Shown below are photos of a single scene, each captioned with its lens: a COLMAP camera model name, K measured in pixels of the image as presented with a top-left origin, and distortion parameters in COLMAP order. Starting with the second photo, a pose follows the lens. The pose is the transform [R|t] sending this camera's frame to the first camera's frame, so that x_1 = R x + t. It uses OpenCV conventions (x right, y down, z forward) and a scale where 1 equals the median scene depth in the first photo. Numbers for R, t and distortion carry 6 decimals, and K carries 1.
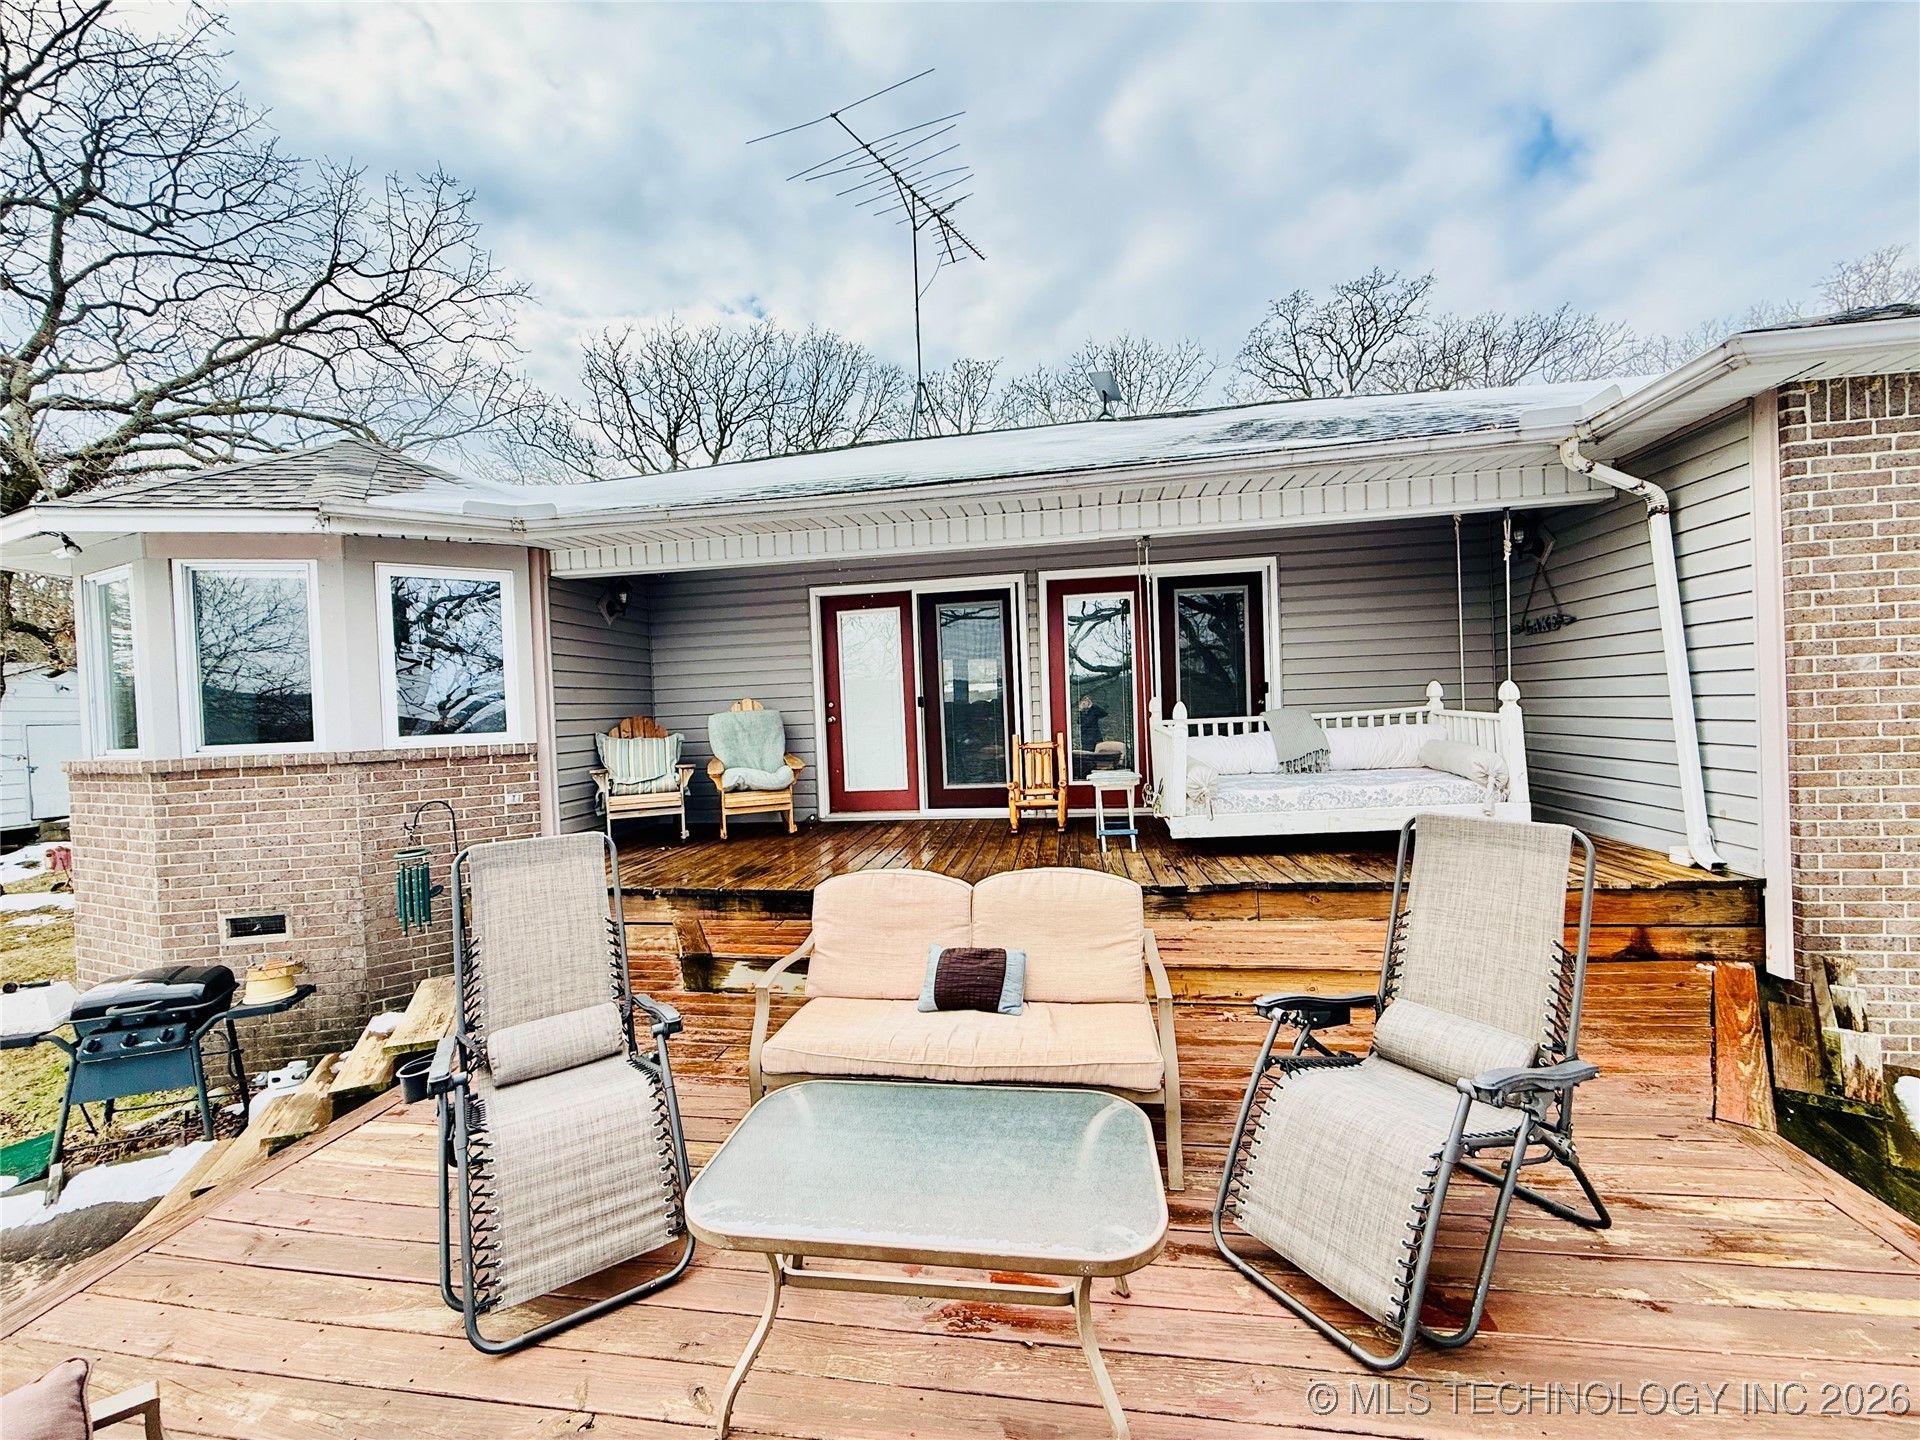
lens RADIAL K [[759.2, 0, 964.5], [0, 759.2, 720.3], [0, 0, 1]] dist [0.001177, -0.000675]
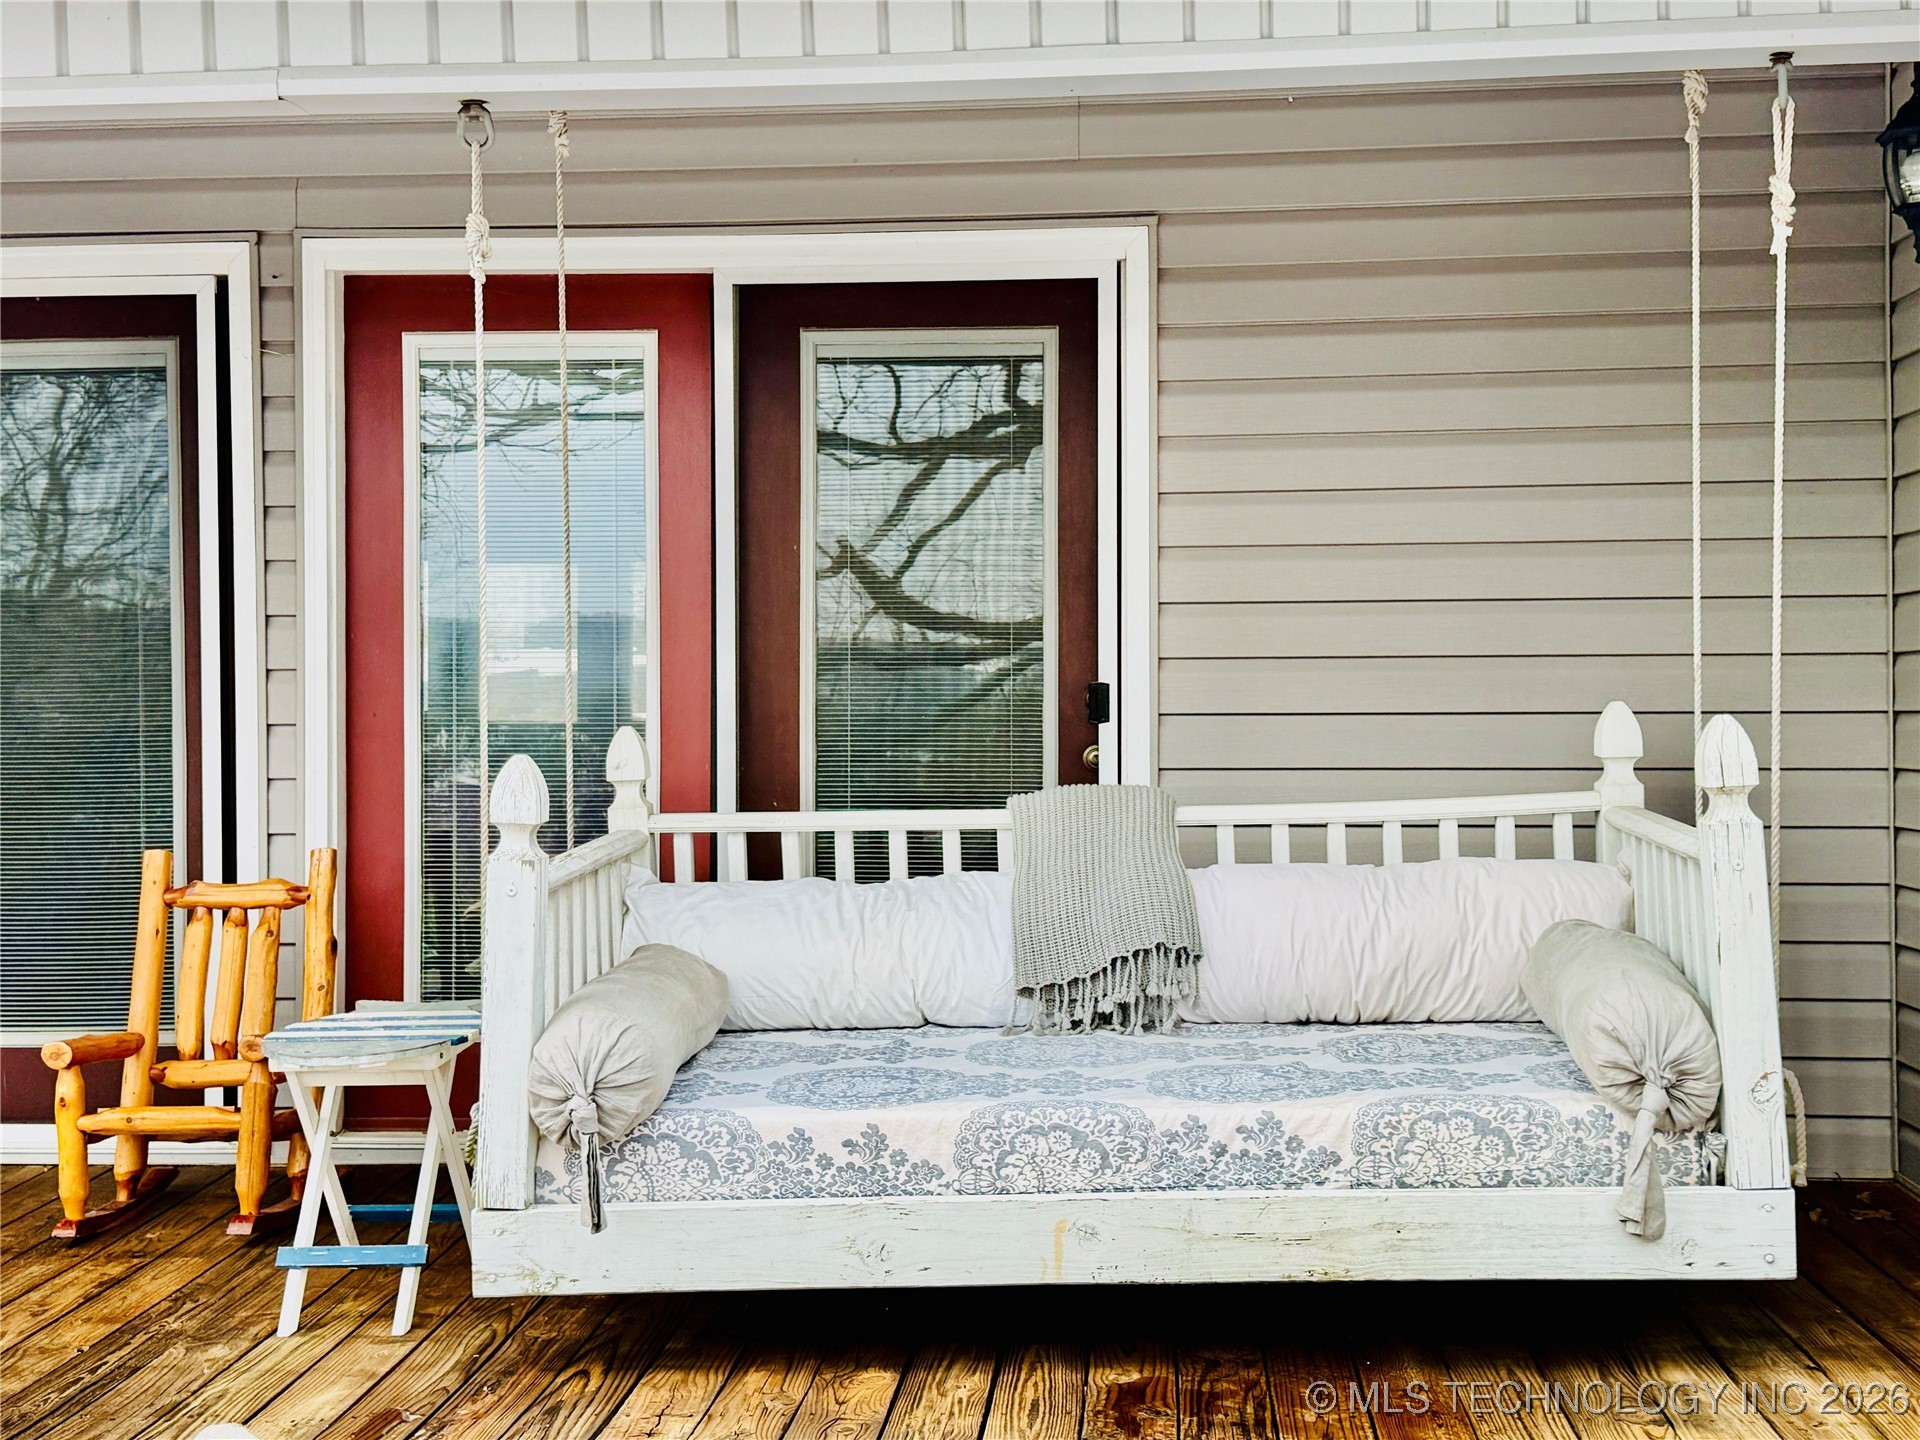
lens RADIAL K [[2368.2, 0, 958.7], [0, 2368.2, 722.9], [0, 0, 1]] dist [-0.017912, 0.000000]
pose [[0.994042, 0.036605, 0.102667, 0.297429], [-0.033898, 0.999033, -0.027988, -0.012160], [-0.103592, 0.024341, 0.994322, 0.184852]]
